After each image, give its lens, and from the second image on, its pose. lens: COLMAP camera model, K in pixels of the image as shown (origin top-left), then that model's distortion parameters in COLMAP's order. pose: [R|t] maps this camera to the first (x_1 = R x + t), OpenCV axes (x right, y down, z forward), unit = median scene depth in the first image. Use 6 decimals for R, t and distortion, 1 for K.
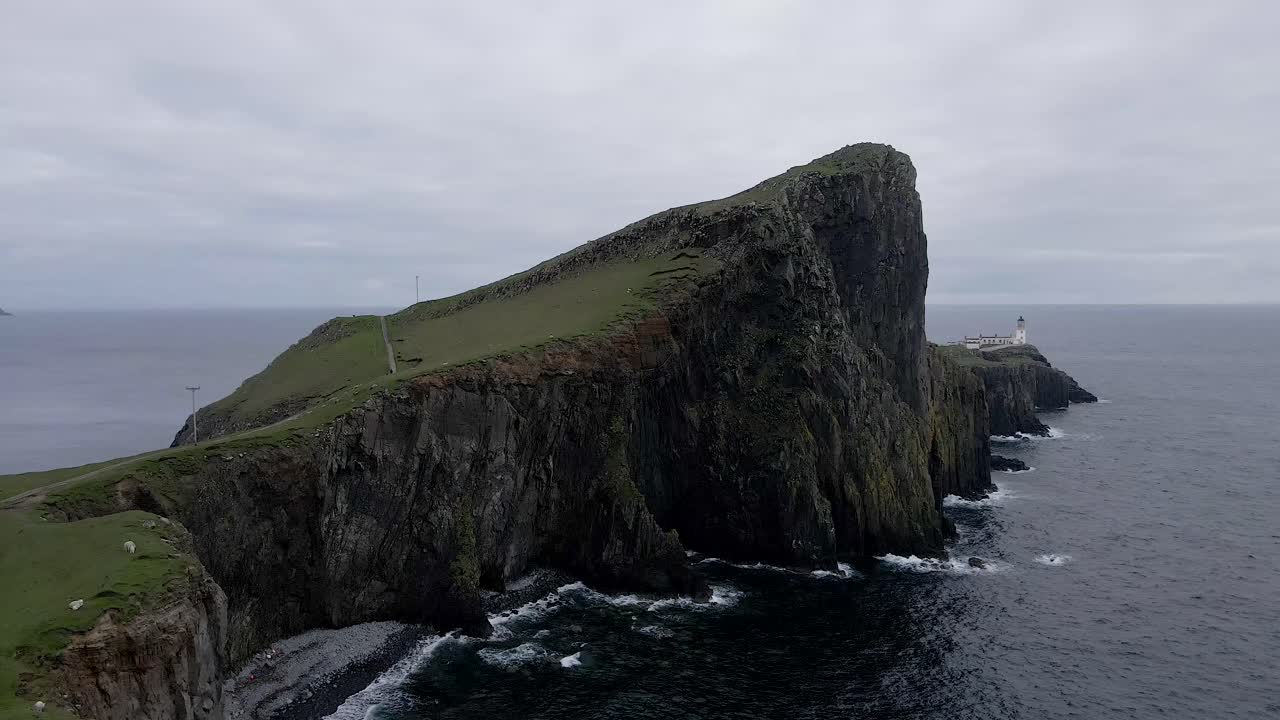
lens RADIAL K [[936.6, 0, 640.0], [0, 936.6, 360.0], [0, 0, 1]] dist [0.010089, 0.005965]
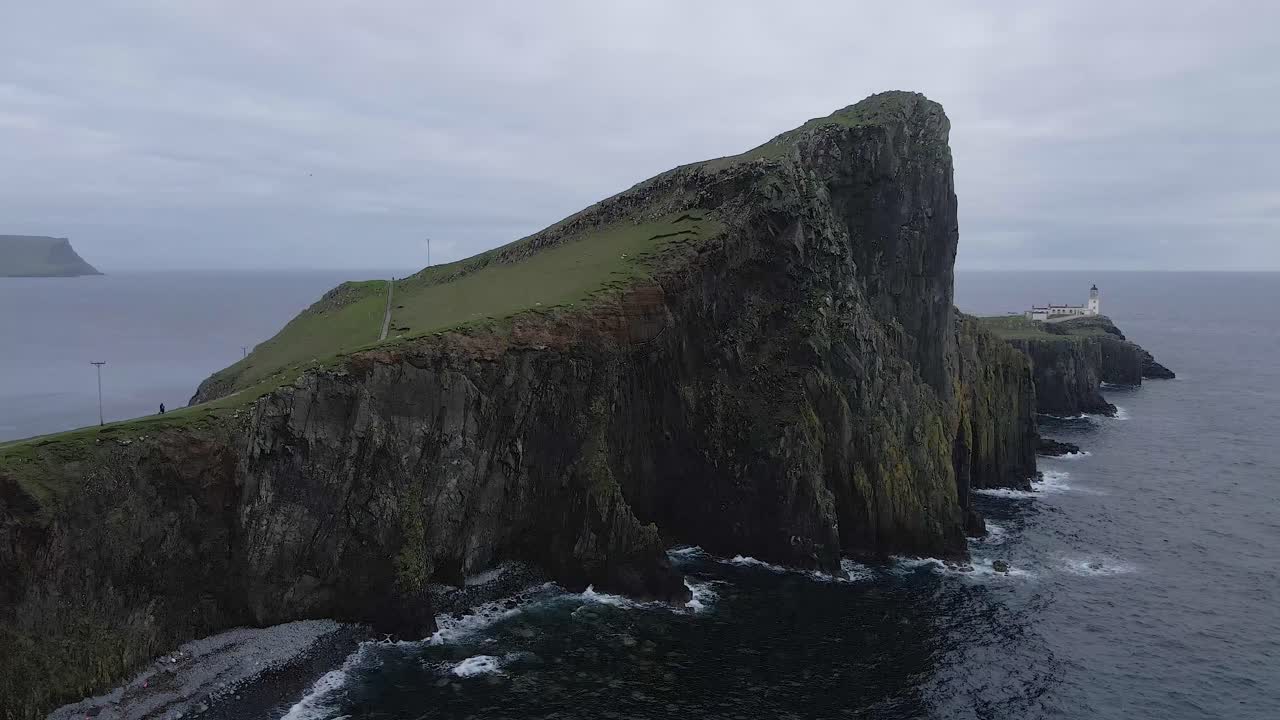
lens RADIAL K [[936.6, 0, 640.0], [0, 936.6, 360.0], [0, 0, 1]] dist [0.010089, 0.005965]
pose [[0.997047, 0.013911, -0.075522, 0.079199], [-0.010990, 0.999180, 0.038956, -0.009555], [0.076002, -0.038011, 0.996383, 0.094078]]
